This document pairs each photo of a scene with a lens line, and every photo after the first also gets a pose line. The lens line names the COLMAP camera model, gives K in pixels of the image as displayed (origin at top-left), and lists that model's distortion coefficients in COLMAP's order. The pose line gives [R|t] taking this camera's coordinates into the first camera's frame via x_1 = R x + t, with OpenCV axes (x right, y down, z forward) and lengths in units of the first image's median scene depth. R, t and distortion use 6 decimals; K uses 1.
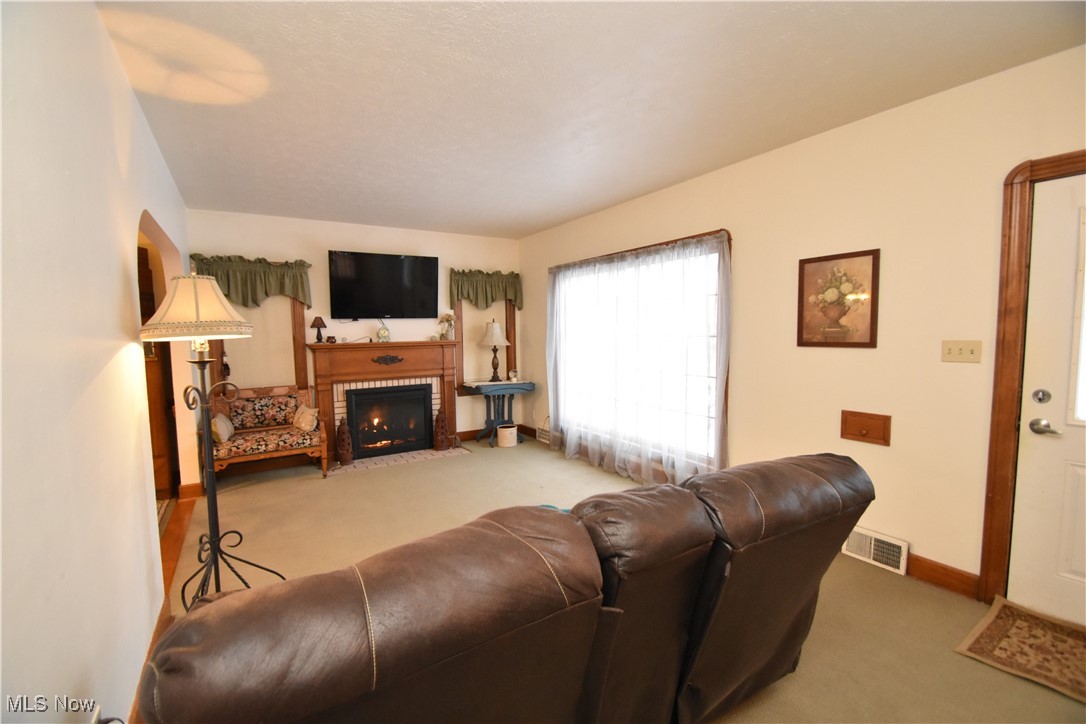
lens RADIAL K [[477.4, 0, 540.6], [0, 477.4, 369.3], [0, 0, 1]] dist [0.009675, -0.005577]
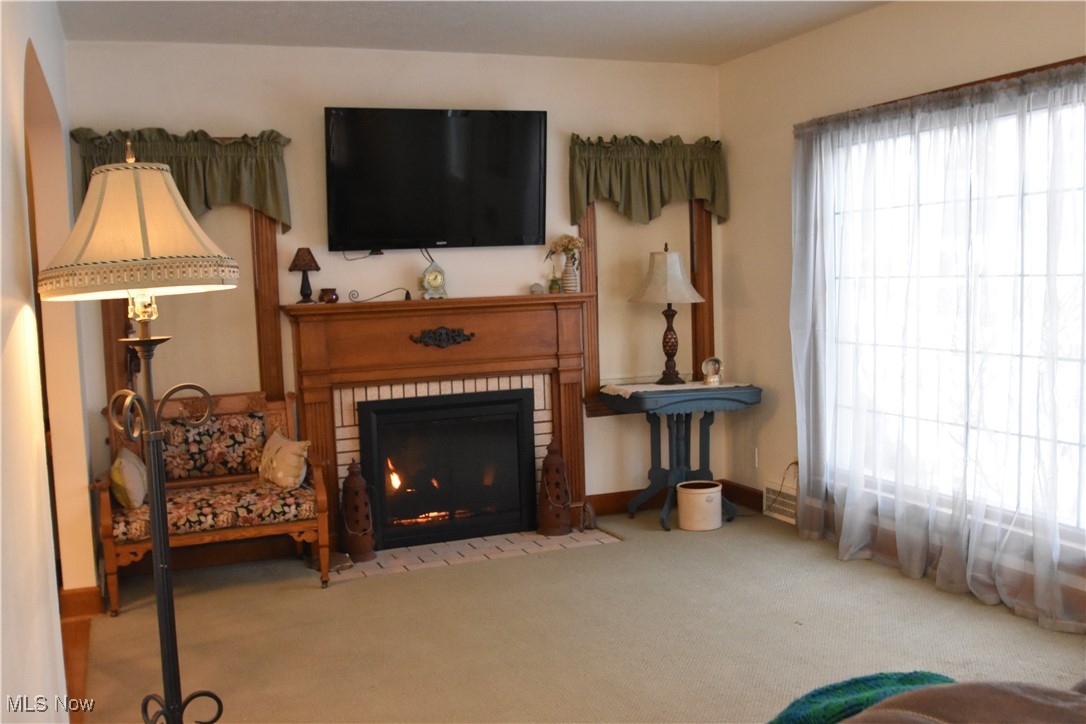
lens RADIAL K [[1049.7, 0, 539.9], [0, 1049.7, 369.2], [0, 0, 1]] dist [-0.065737, 0.000000]
pose [[0.985784, -0.003927, -0.167971, -0.062557], [0.005733, 0.999931, 0.010267, 0.001458], [0.167919, -0.011084, 0.985738, 0.014902]]
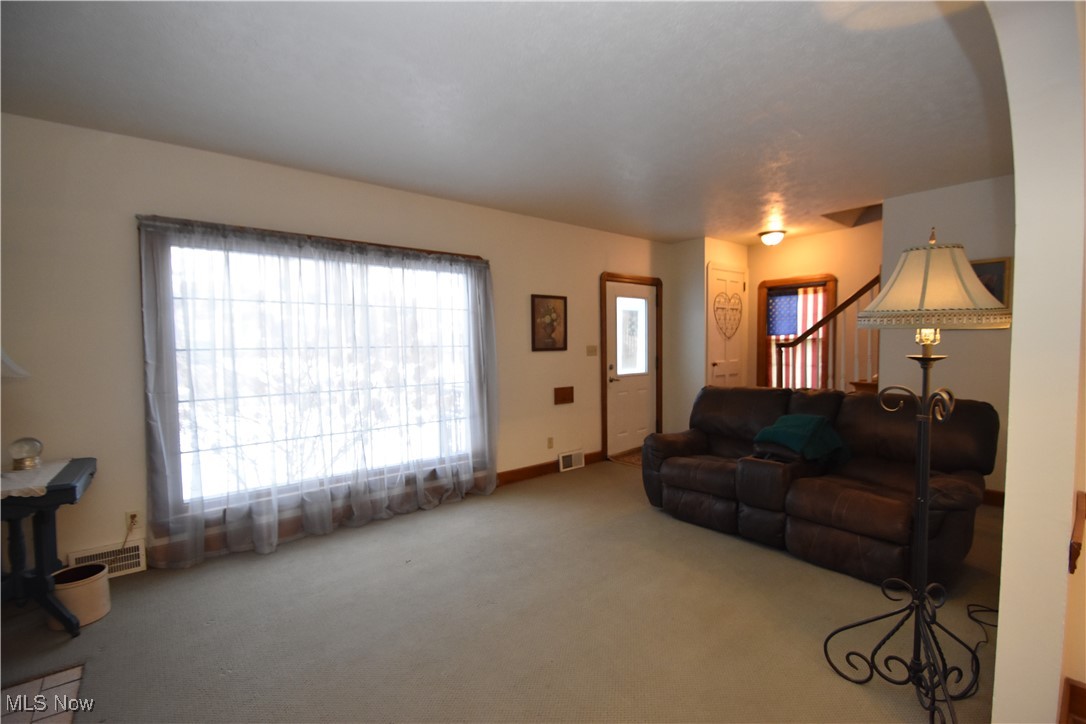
lens RADIAL K [[477.4, 0, 544.6], [0, 477.4, 367.8], [0, 0, 1]] dist [0.009675, -0.005577]
pose [[-0.140837, -0.034052, 0.989447, -0.623585], [0.095615, 0.994269, 0.047828, -0.042388], [-0.985405, 0.101342, -0.136774, 0.765395]]
